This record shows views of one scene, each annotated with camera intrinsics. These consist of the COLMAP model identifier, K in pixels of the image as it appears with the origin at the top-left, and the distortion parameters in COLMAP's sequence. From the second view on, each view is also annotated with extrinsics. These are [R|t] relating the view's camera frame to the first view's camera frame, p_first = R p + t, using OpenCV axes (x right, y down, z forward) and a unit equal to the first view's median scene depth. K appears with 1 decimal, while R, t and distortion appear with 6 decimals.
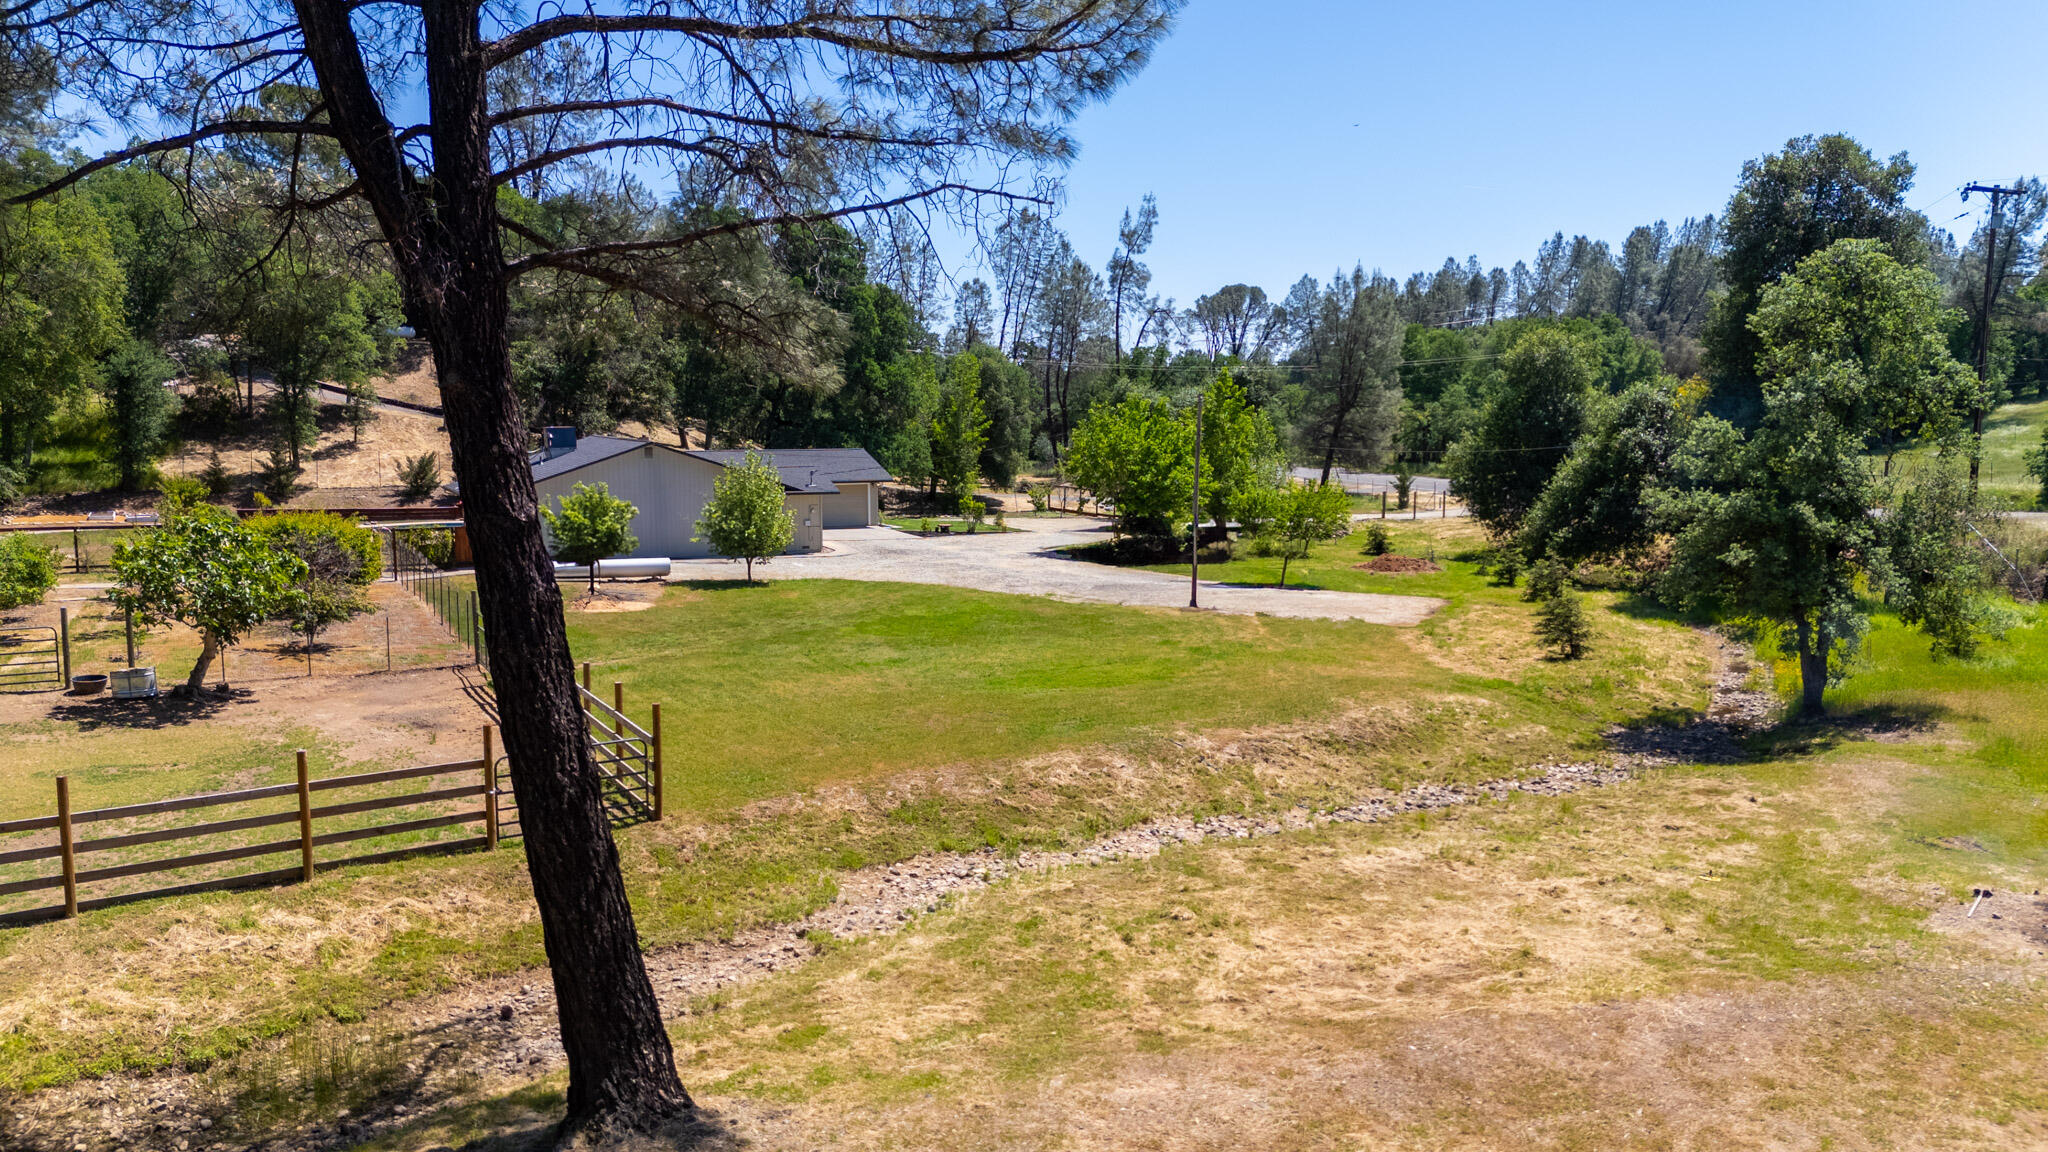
lens RADIAL K [[1504.5, 0, 1024.0], [0, 1504.5, 576.0], [0, 0, 1]] dist [0.097216, -0.124639]
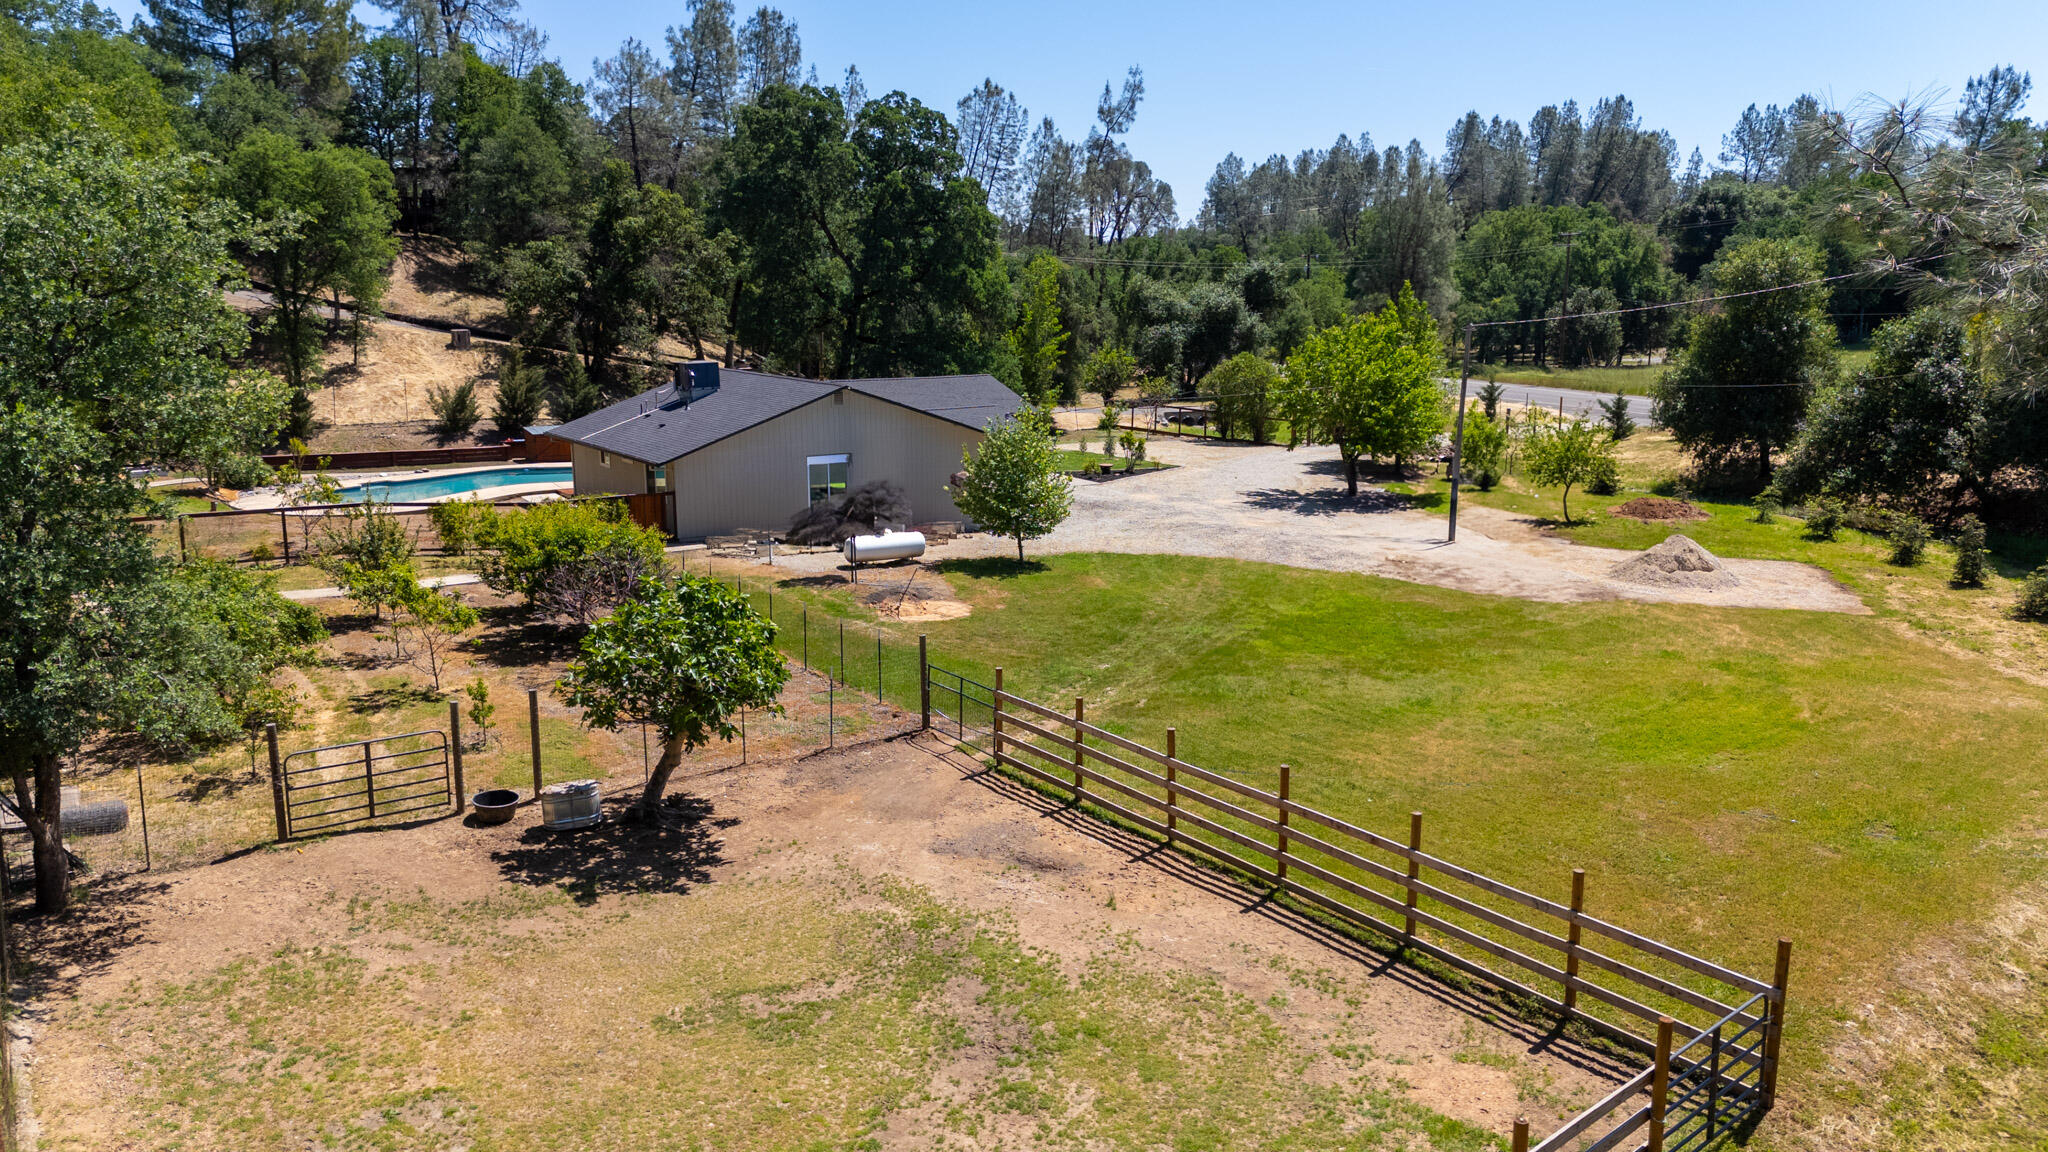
lens RADIAL K [[1487.3, 0, 1028.4], [0, 1487.3, 599.1], [0, 0, 1]] dist [0.089592, -0.098465]
pose [[0.990346, -0.029295, 0.135490, -0.492337], [0.015442, 0.994646, 0.102185, -0.101286], [-0.137758, -0.099106, 0.985495, 0.305715]]
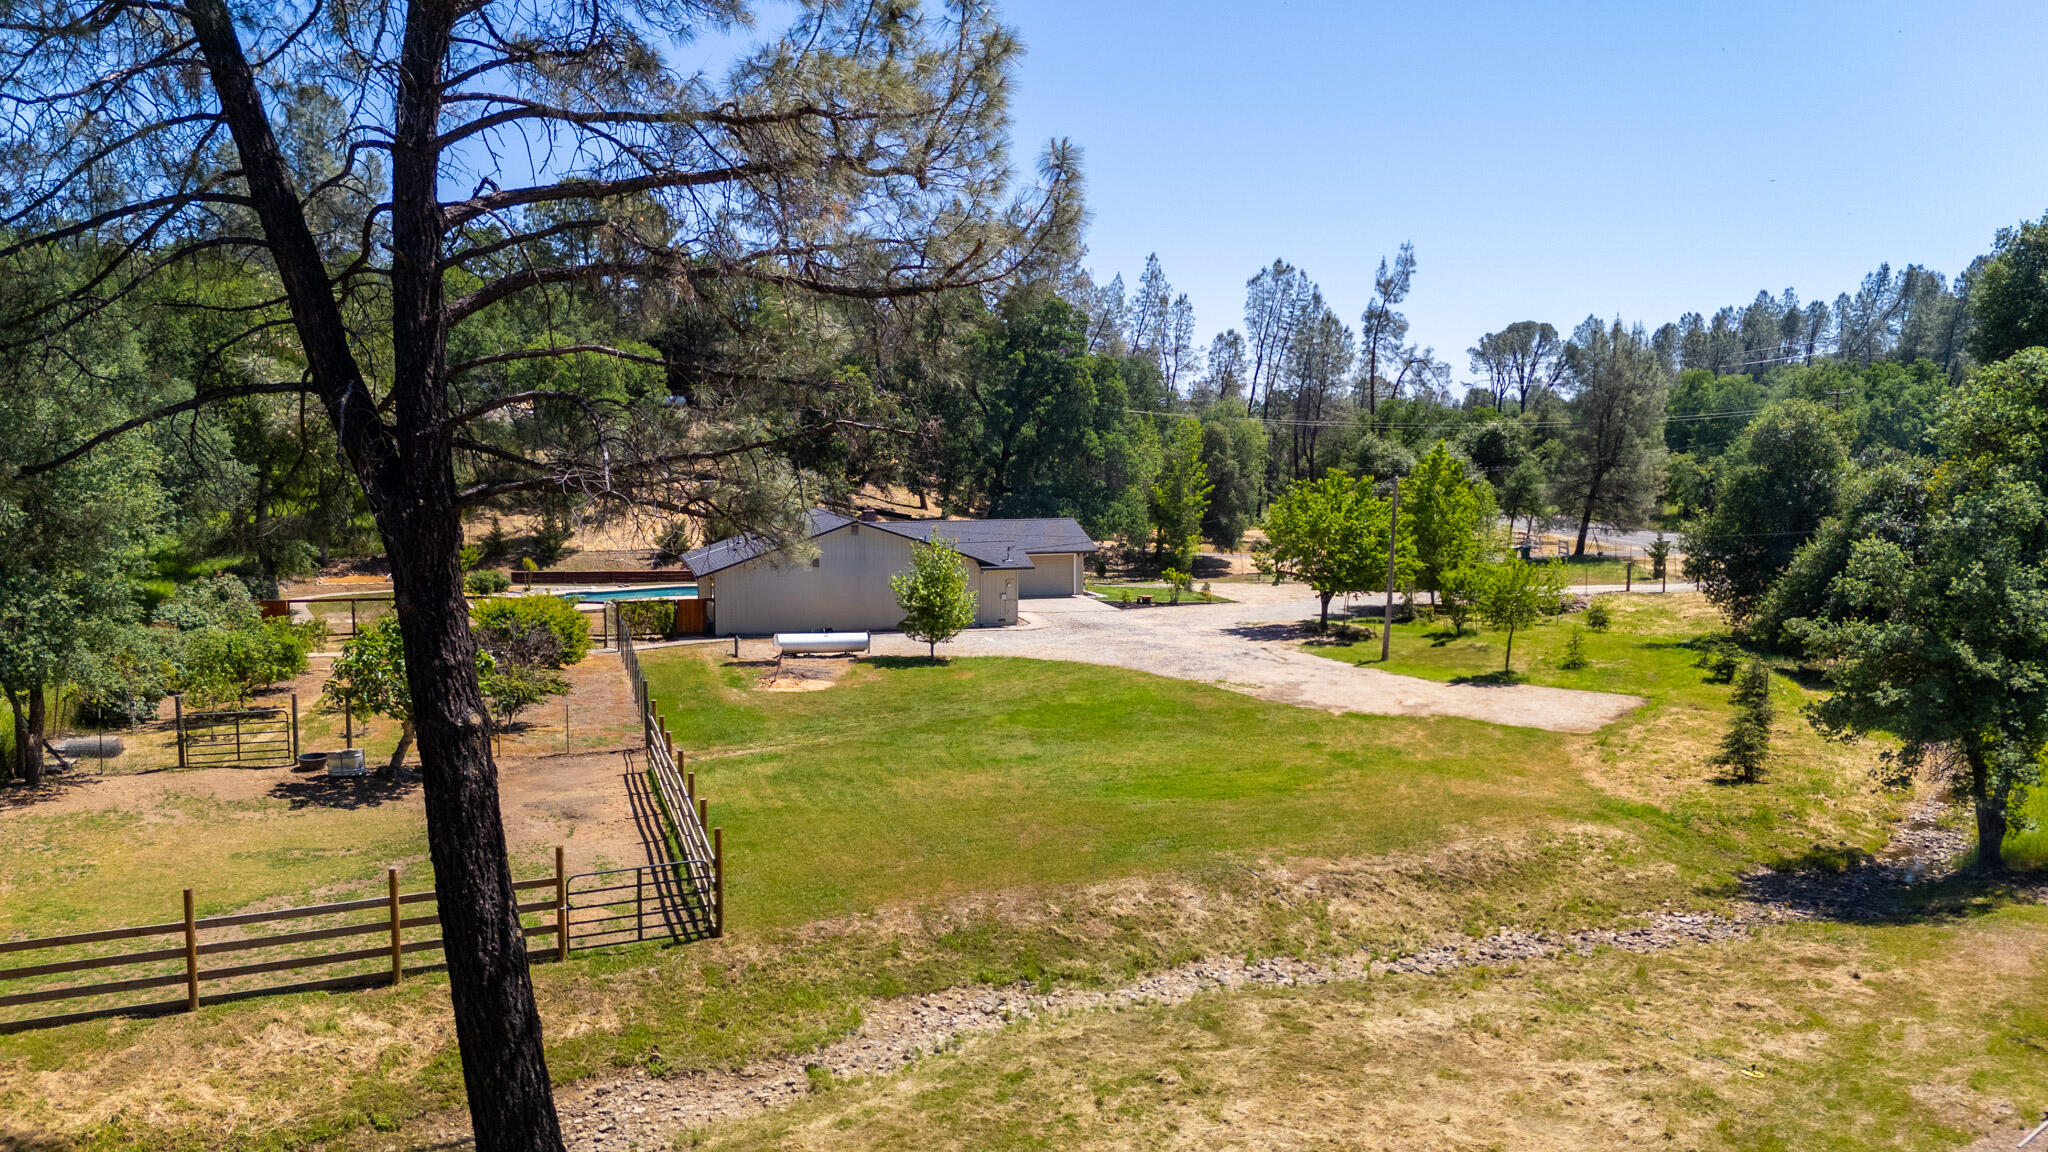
lens RADIAL K [[1509.9, 0, 1024.0], [0, 1509.9, 576.0], [0, 0, 1]] dist [0.067659, -0.069844]
pose [[0.981706, 0.014474, -0.189852, 0.129151], [-0.018616, 0.999626, -0.020051, -0.057901], [0.189490, 0.023219, 0.981608, -0.014938]]
